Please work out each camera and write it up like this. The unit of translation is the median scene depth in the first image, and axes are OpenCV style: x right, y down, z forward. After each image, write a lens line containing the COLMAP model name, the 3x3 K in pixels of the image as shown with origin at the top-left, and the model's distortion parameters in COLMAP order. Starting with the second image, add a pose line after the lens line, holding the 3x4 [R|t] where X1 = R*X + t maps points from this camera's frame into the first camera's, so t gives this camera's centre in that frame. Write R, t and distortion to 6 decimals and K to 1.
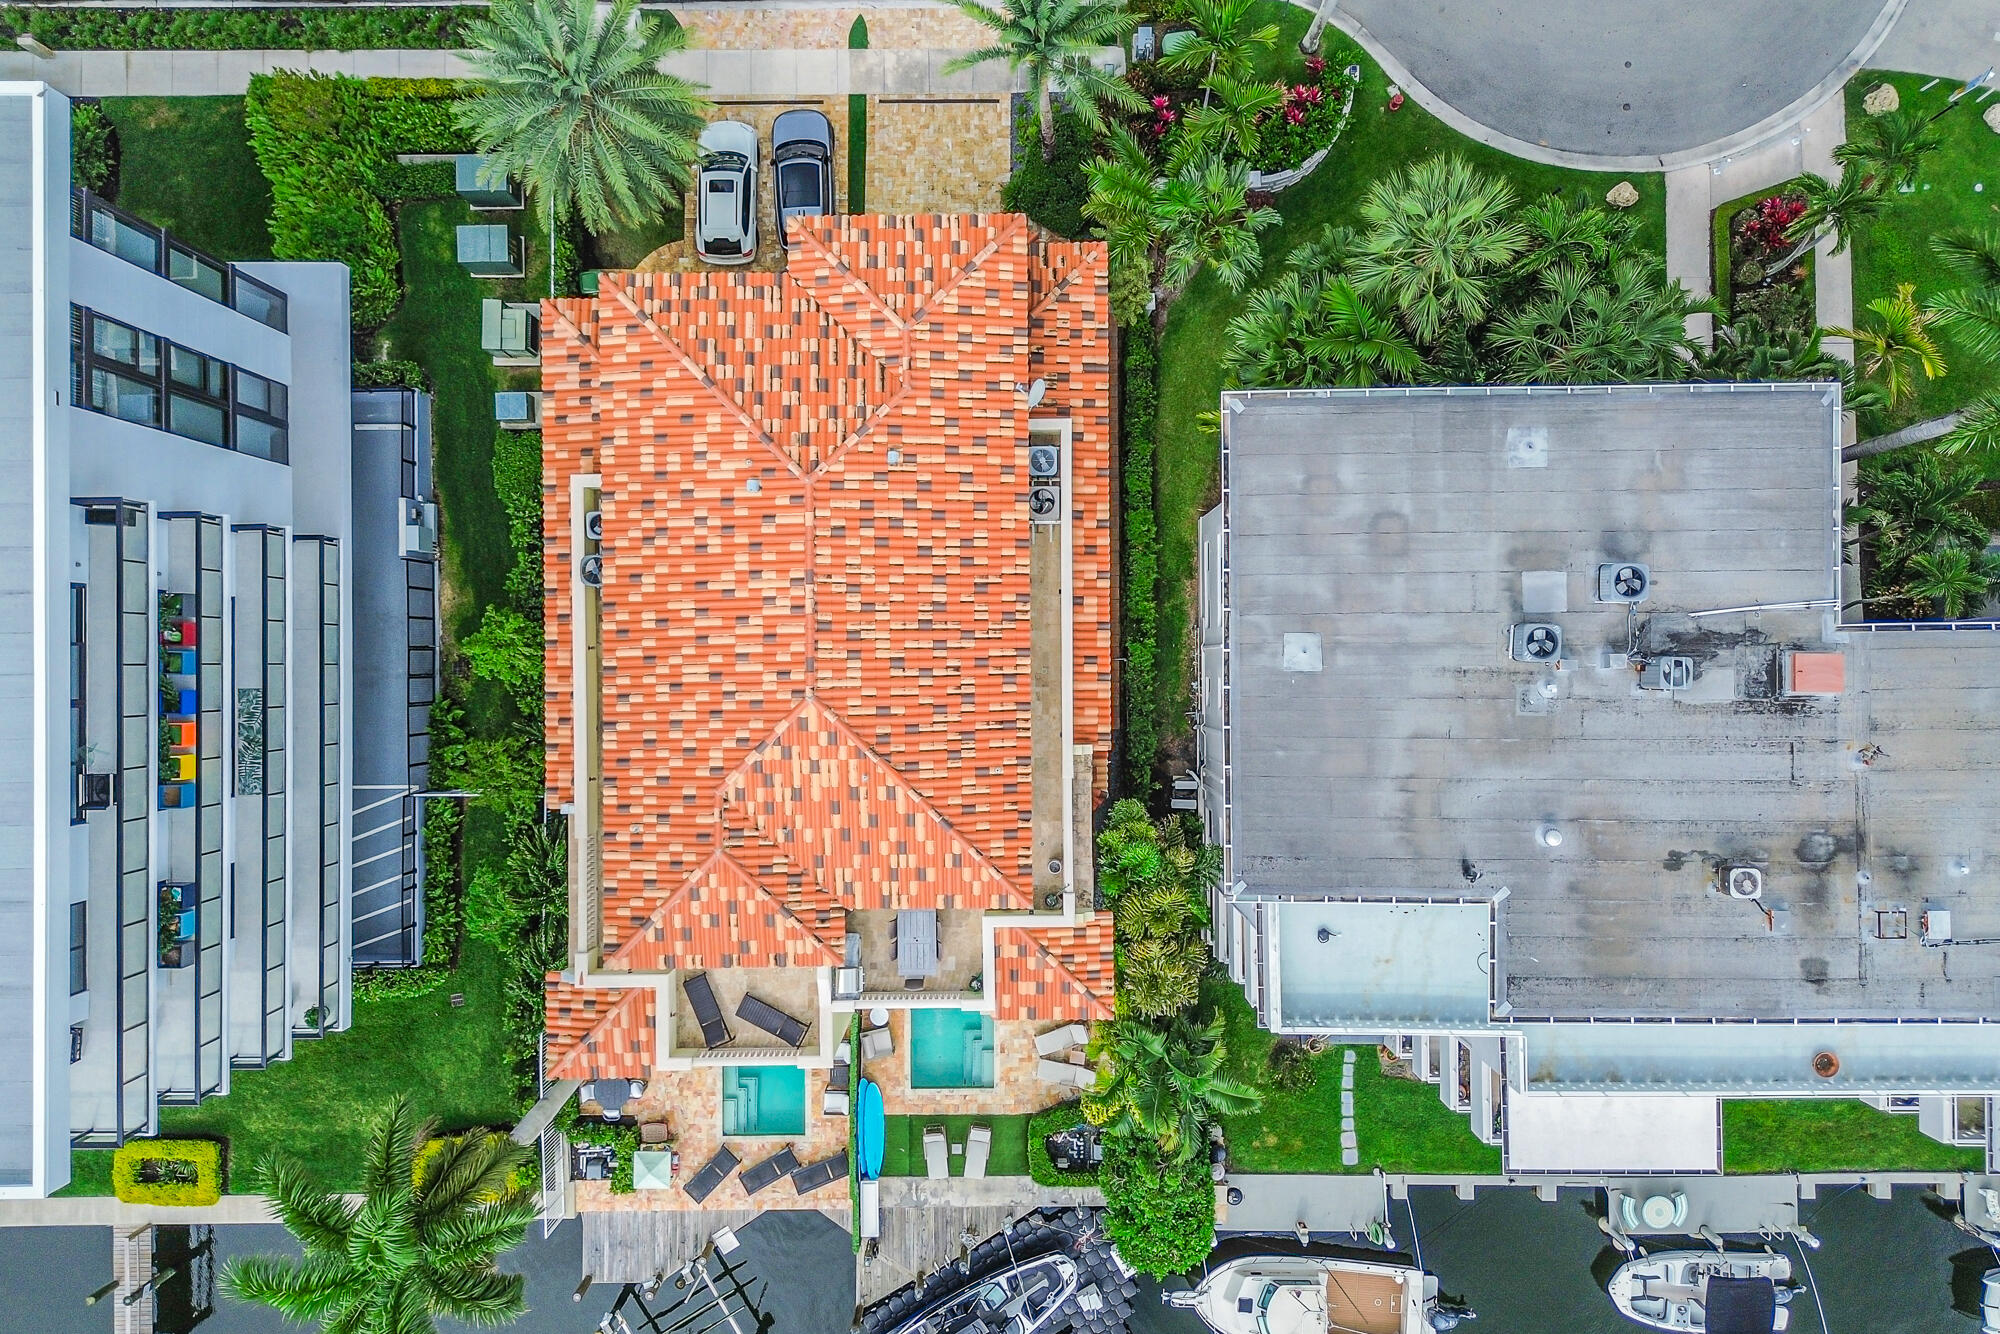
lens RADIAL K [[1428.3, 0, 989.0], [0, 1428.3, 669.7], [0, 0, 1]] dist [0.051552, -0.053551]
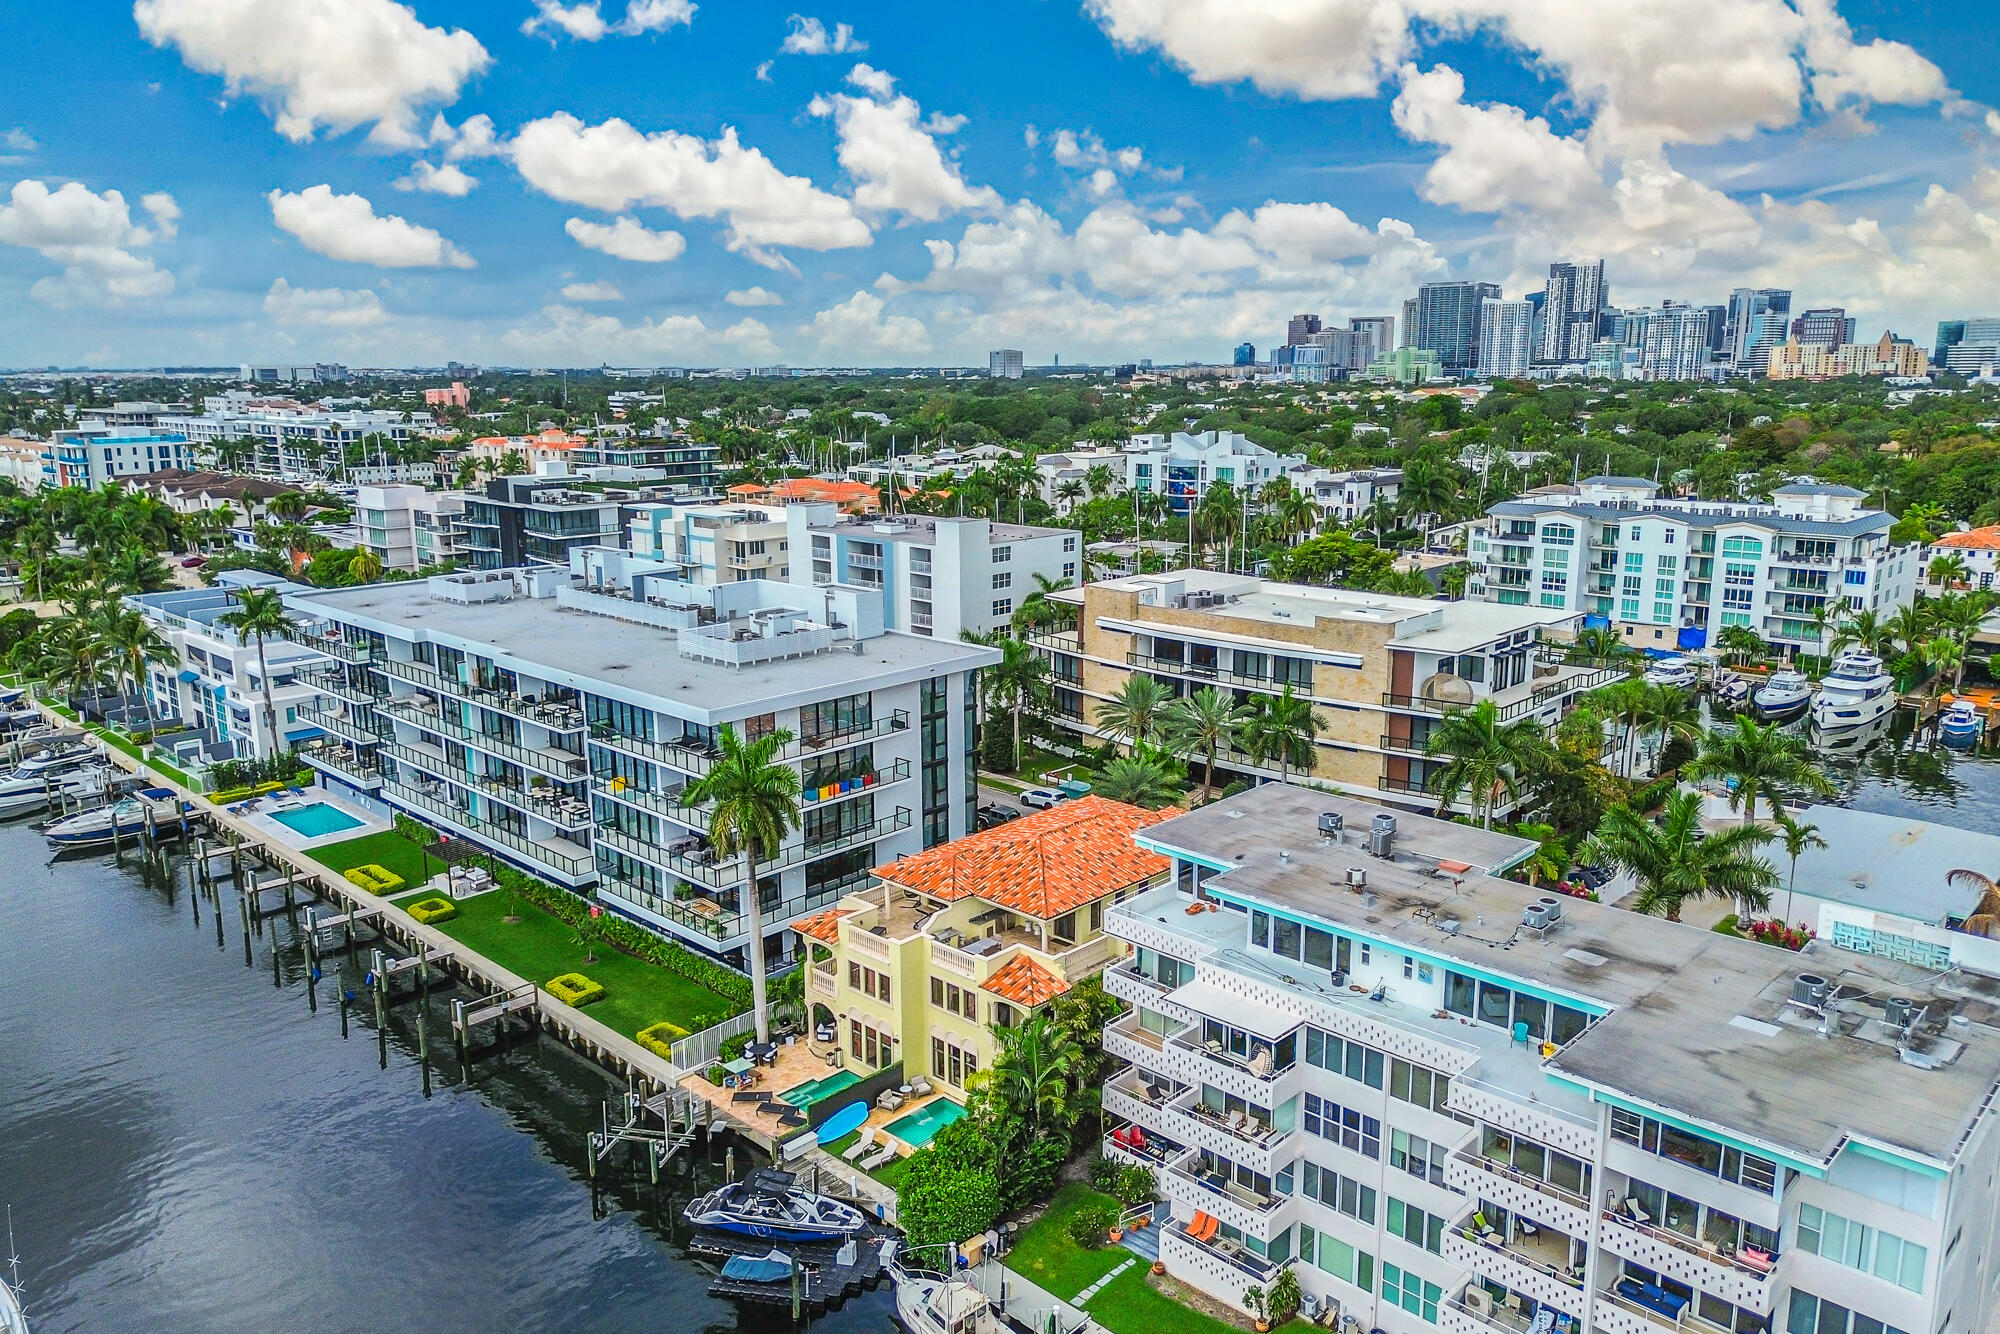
lens RADIAL K [[1441.0, 0, 1000.0], [0, 1441.0, 667.0], [0, 0, 1]] dist [0.059649, -0.053566]
pose [[0.710979, 0.150591, -0.686900, 1.042093], [-0.703194, 0.145116, -0.696031, 1.252098], [-0.005136, 0.977887, 0.209069, 0.260688]]
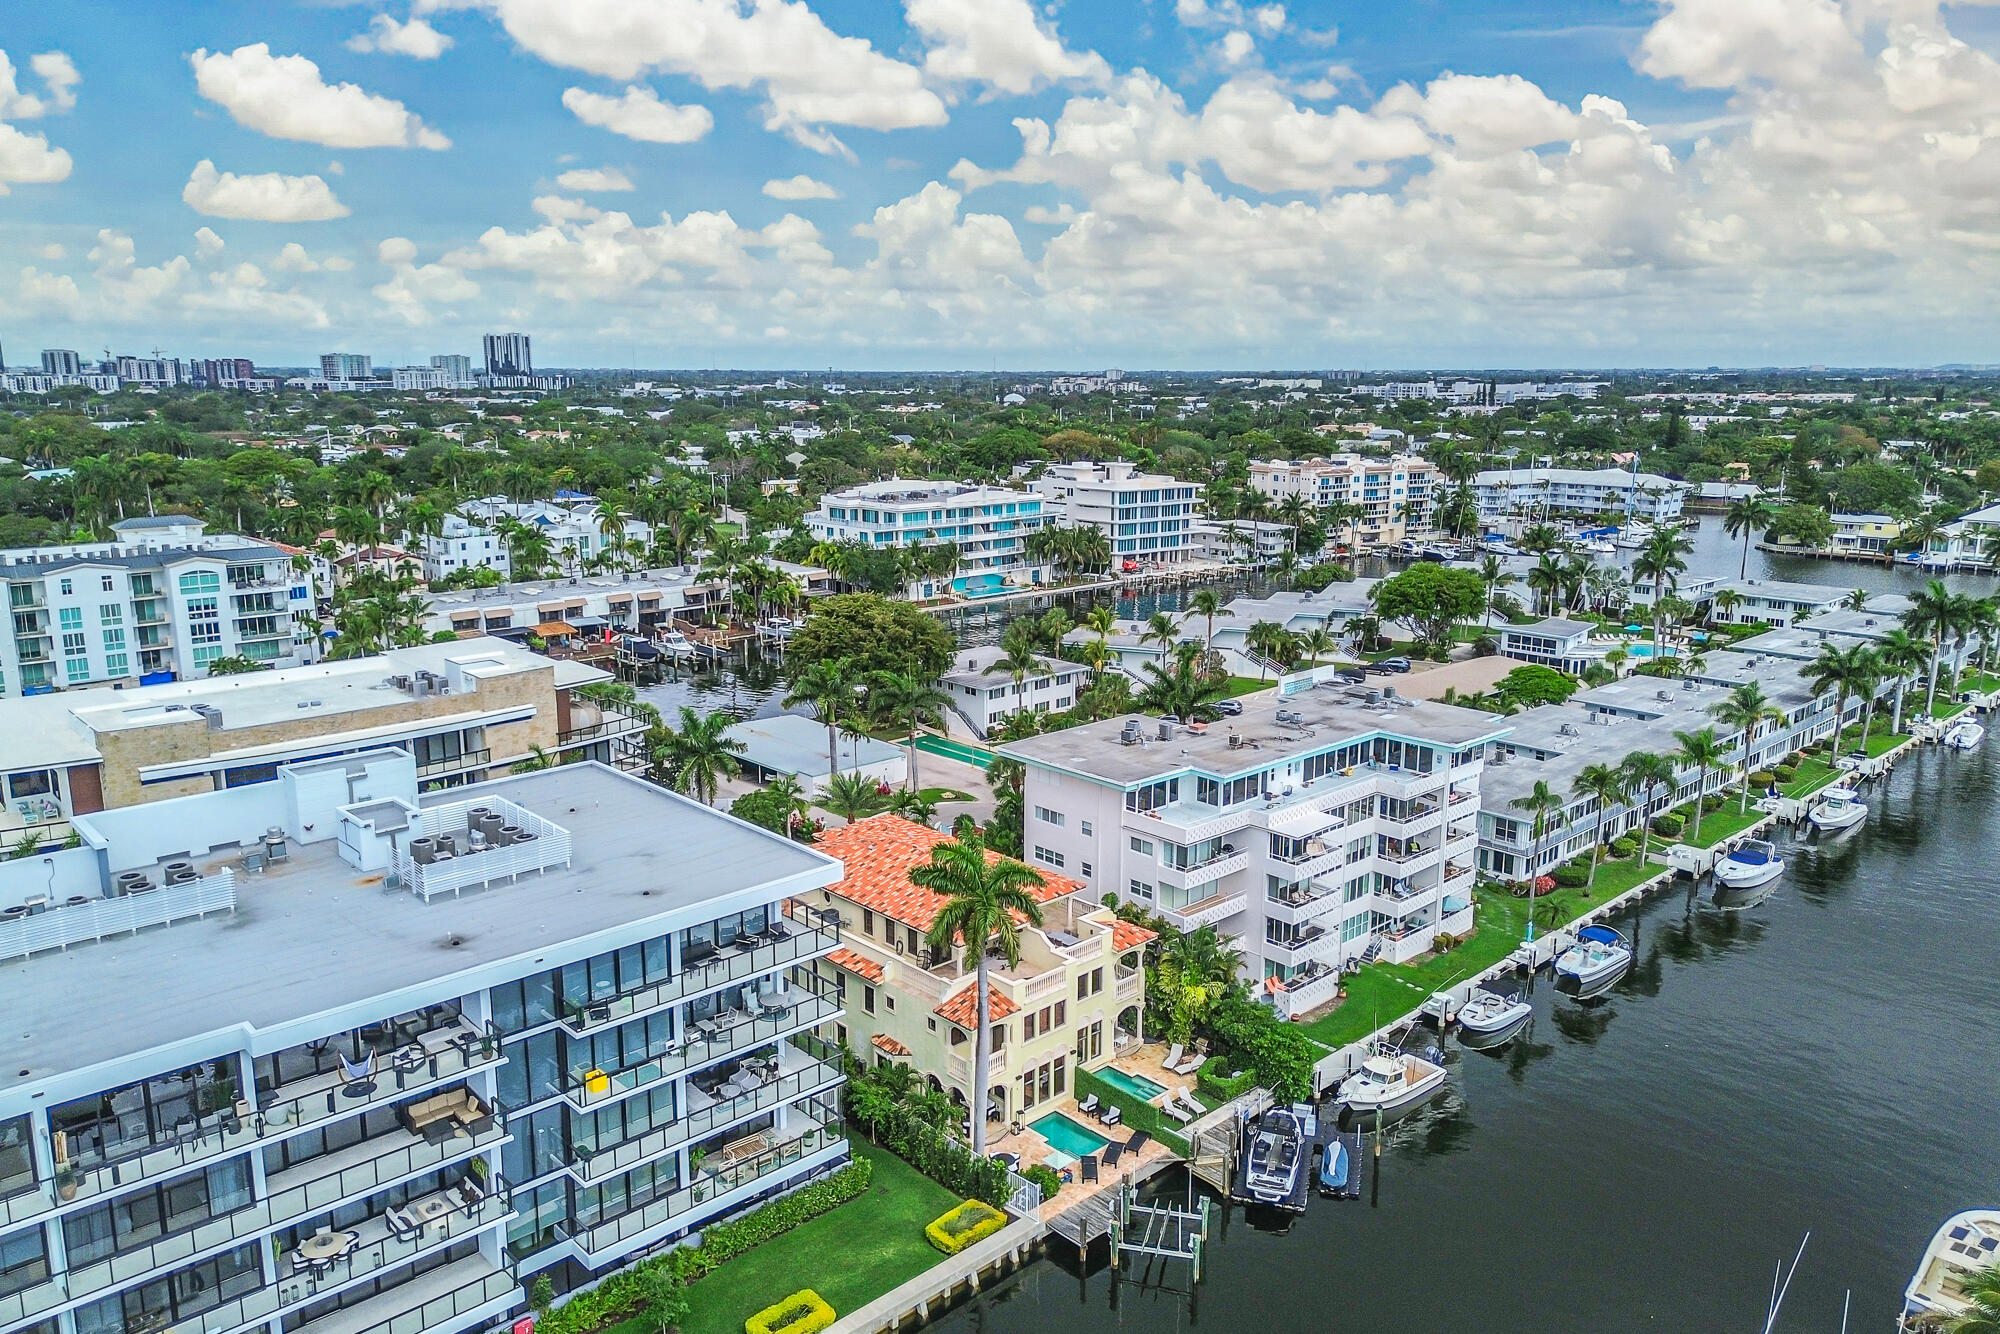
lens RADIAL K [[1441.0, 0, 1000.0], [0, 1441.0, 667.0], [0, 0, 1]] dist [0.059649, -0.053566]
pose [[0.722299, -0.123398, 0.680483, -1.322361], [0.691512, 0.142749, -0.708120, 1.386184], [-0.009758, 0.982037, 0.188438, 0.218785]]
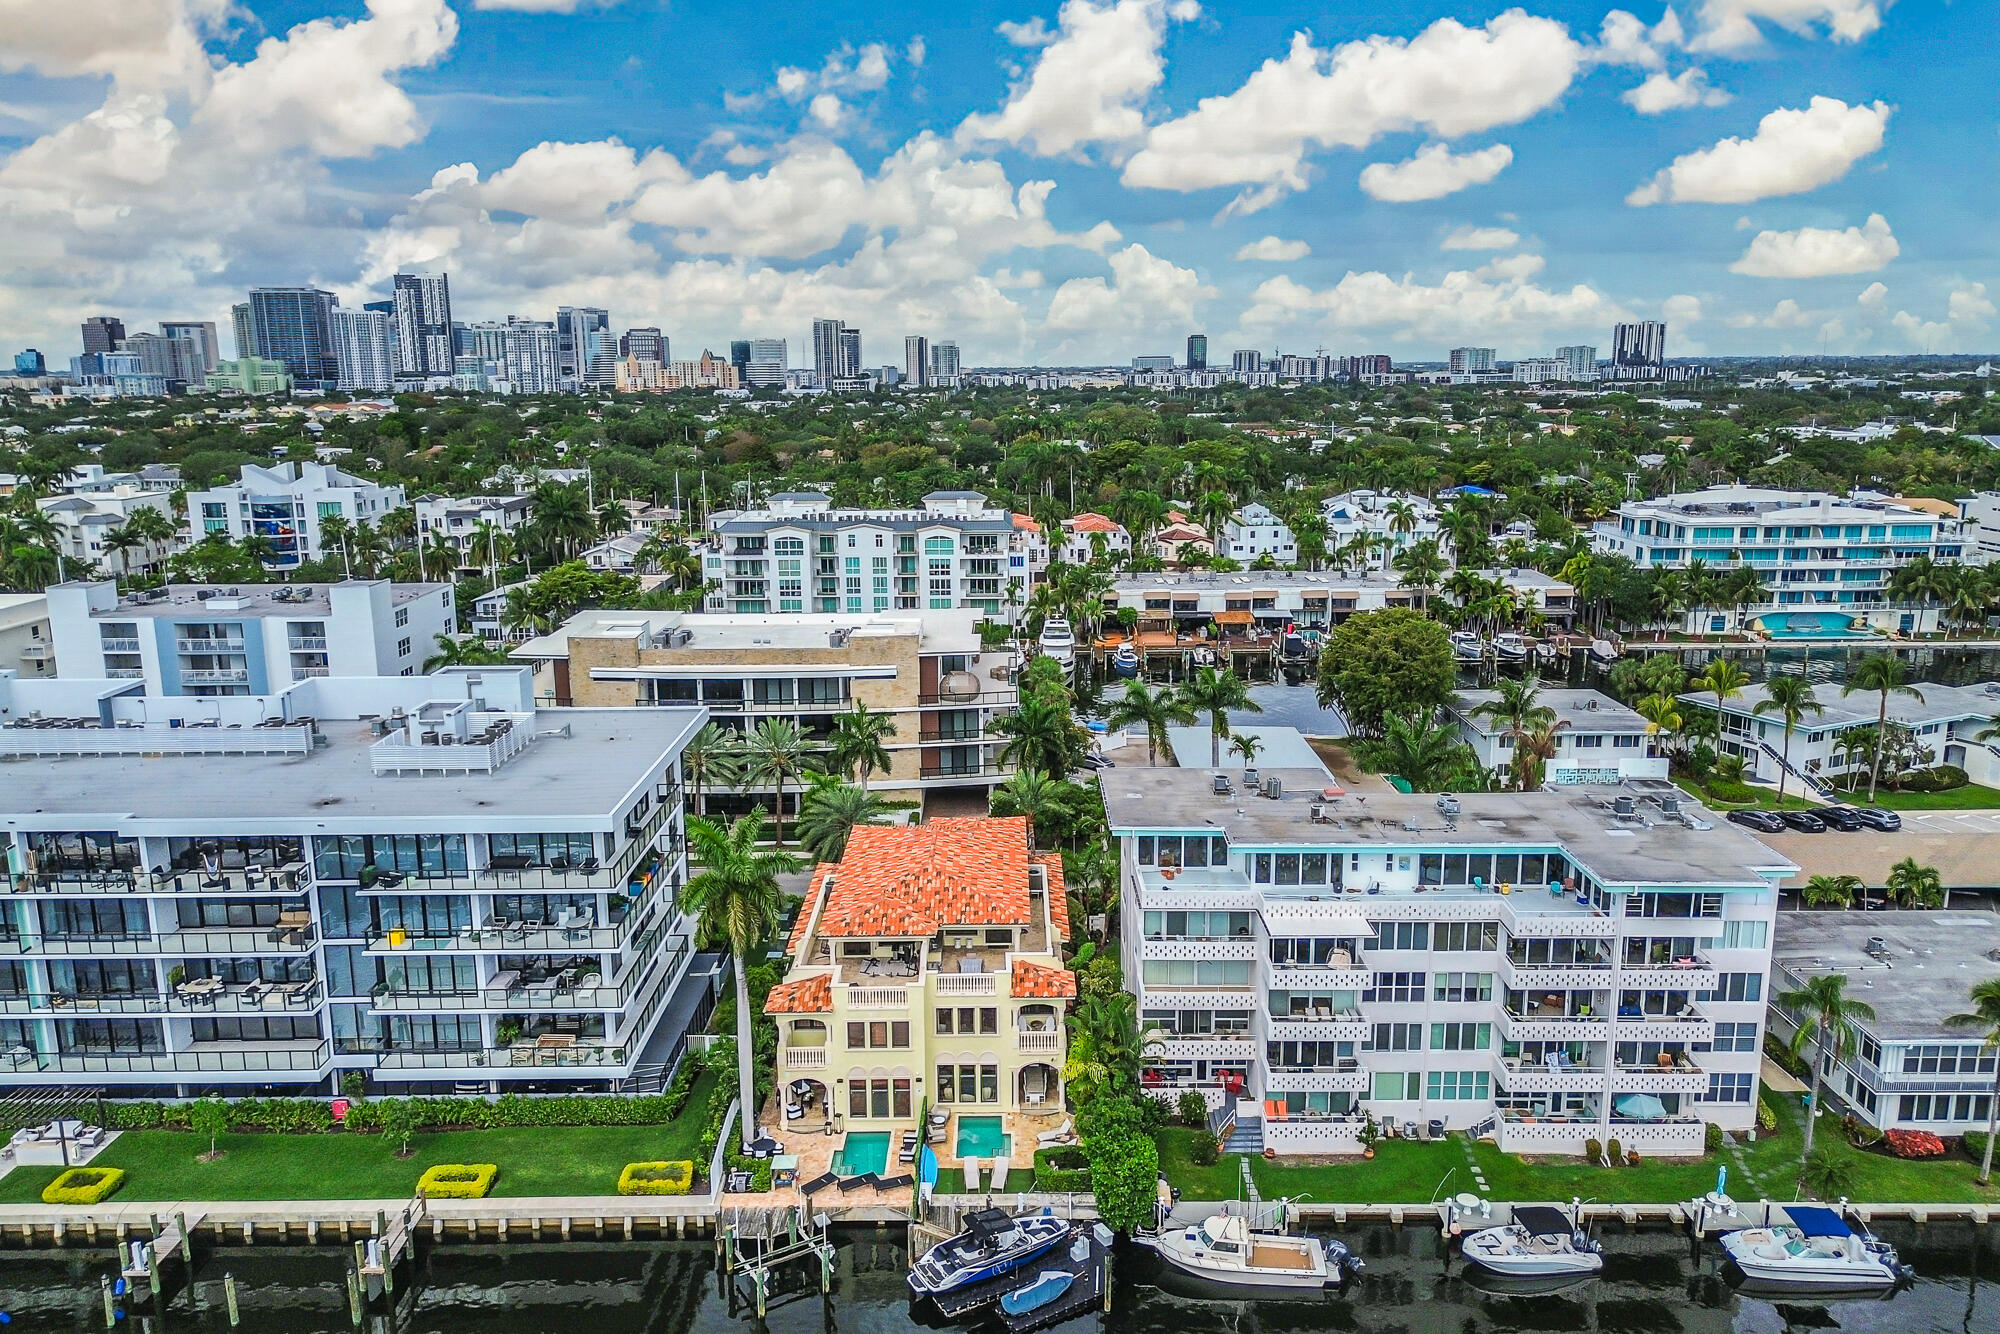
lens RADIAL K [[1464.2, 0, 1000.0], [0, 1464.2, 667.0], [0, 0, 1]] dist [0.065540, -0.060723]
pose [[0.999957, 0.006162, -0.006869, -0.000619], [-0.007946, 0.196552, -0.980461, 1.856726], [-0.004691, 0.980474, 0.196593, 0.201707]]
